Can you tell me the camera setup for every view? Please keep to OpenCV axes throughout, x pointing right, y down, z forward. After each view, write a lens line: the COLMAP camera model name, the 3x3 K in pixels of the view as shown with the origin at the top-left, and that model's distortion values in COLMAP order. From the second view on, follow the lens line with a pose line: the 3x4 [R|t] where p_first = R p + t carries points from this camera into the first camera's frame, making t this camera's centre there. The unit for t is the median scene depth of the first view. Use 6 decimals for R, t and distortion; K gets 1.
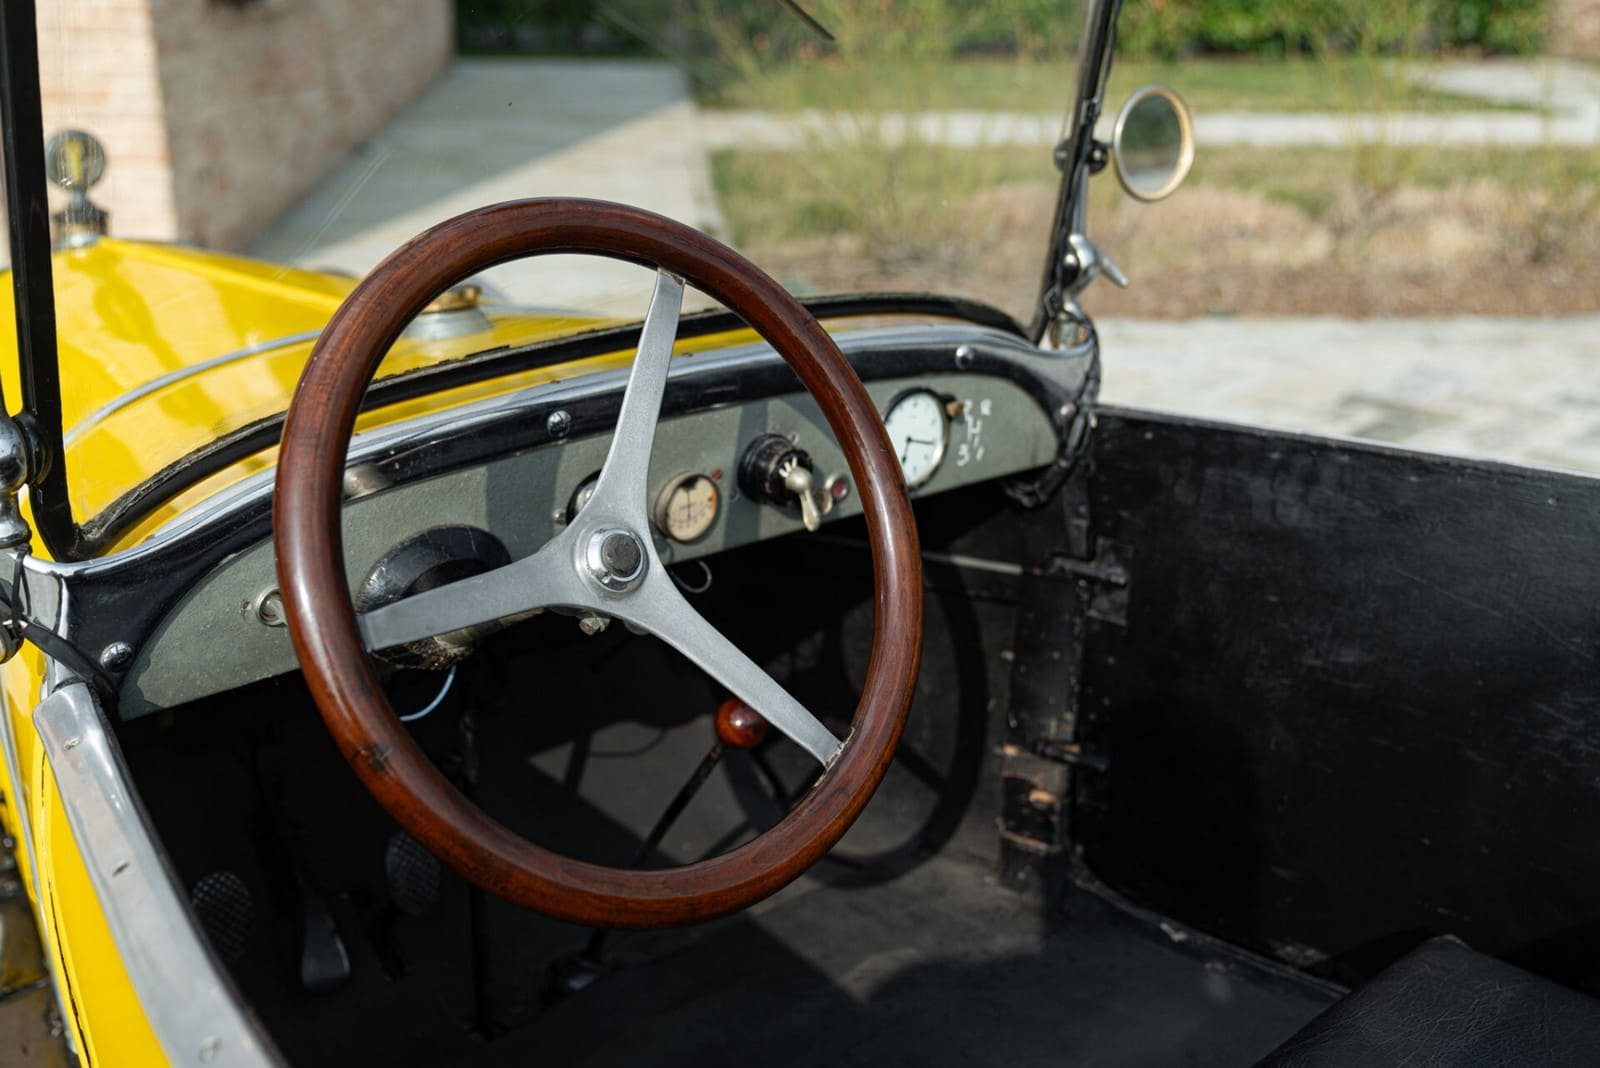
lens RADIAL K [[2059.5, 0, 800.0], [0, 2059.5, 534.0], [0, 0, 1]] dist [-0.016253, 0.262503]
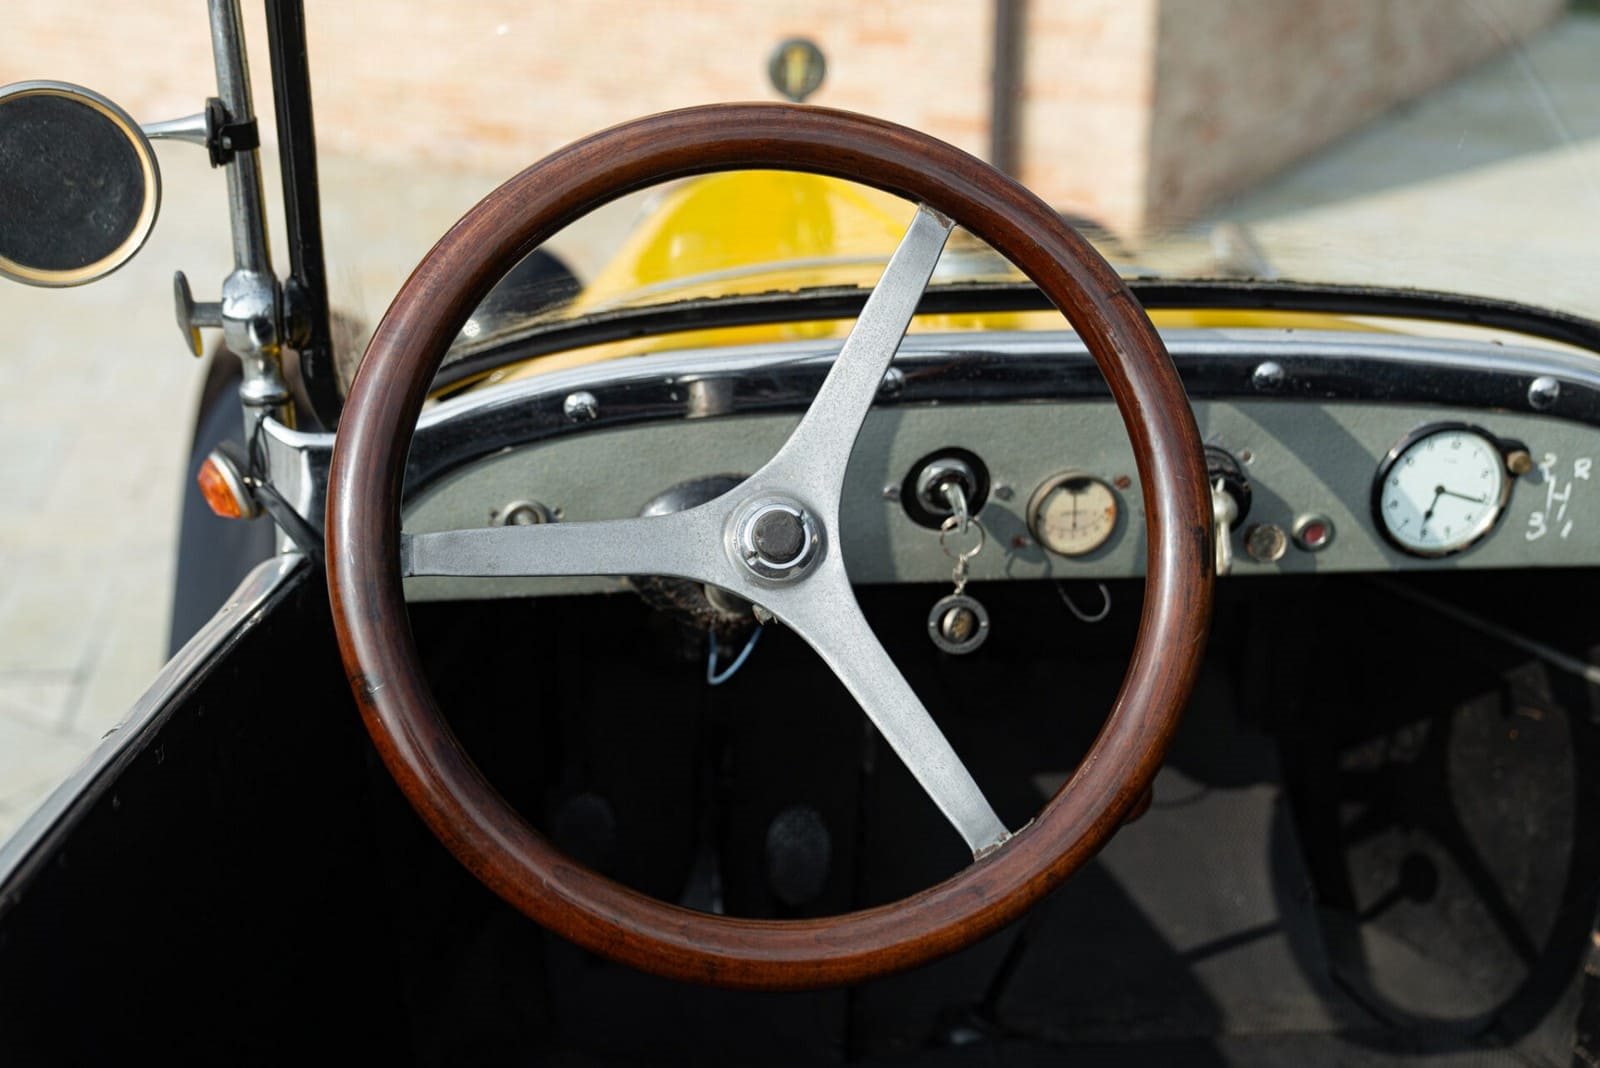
lens RADIAL K [[2059.5, 0, 800.0], [0, 2059.5, 534.0], [0, 0, 1]] dist [-0.016253, 0.262503]
pose [[0.787830, 0.194273, -0.584450, 0.336868], [-0.187982, 0.979515, 0.072198, -0.043642], [0.586504, 0.052986, 0.808211, 0.274013]]
